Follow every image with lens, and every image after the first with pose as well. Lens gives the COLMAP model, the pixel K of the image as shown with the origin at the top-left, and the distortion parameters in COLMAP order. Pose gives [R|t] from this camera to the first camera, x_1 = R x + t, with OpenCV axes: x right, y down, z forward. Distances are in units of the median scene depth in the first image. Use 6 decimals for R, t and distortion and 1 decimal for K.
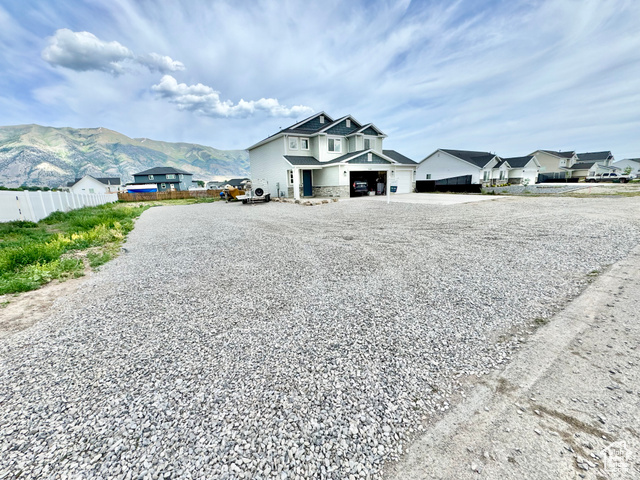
lens RADIAL K [[256.2, 0, 320.0], [0, 256.2, 240.0], [0, 0, 1]] dist [-0.000589, -0.000139]
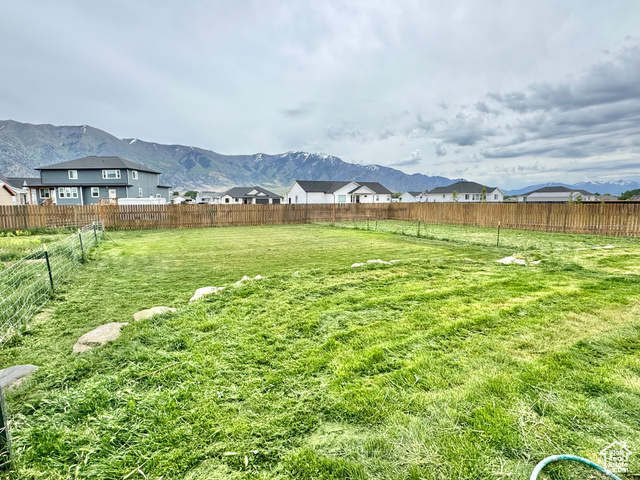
lens RADIAL K [[328.7, 0, 320.0], [0, 328.7, 240.0], [0, 0, 1]] dist [0.002384, 0.000750]
pose [[0.997033, 0.038796, -0.066477, -0.505080], [-0.044787, 0.994830, -0.091144, -0.299205], [0.062597, 0.093851, 0.993616, 1.481812]]
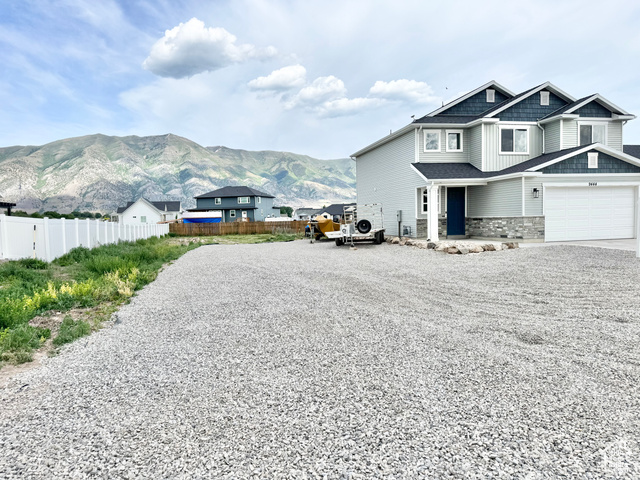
lens RADIAL K [[446.7, 0, 320.0], [0, 446.7, 240.0], [0, 0, 1]] dist [0.088875, -0.111856]
pose [[0.937645, 0.031142, -0.346197, 0.011841], [-0.083962, 0.986777, -0.138639, -0.010302], [0.337302, 0.159061, 0.927861, 0.047429]]
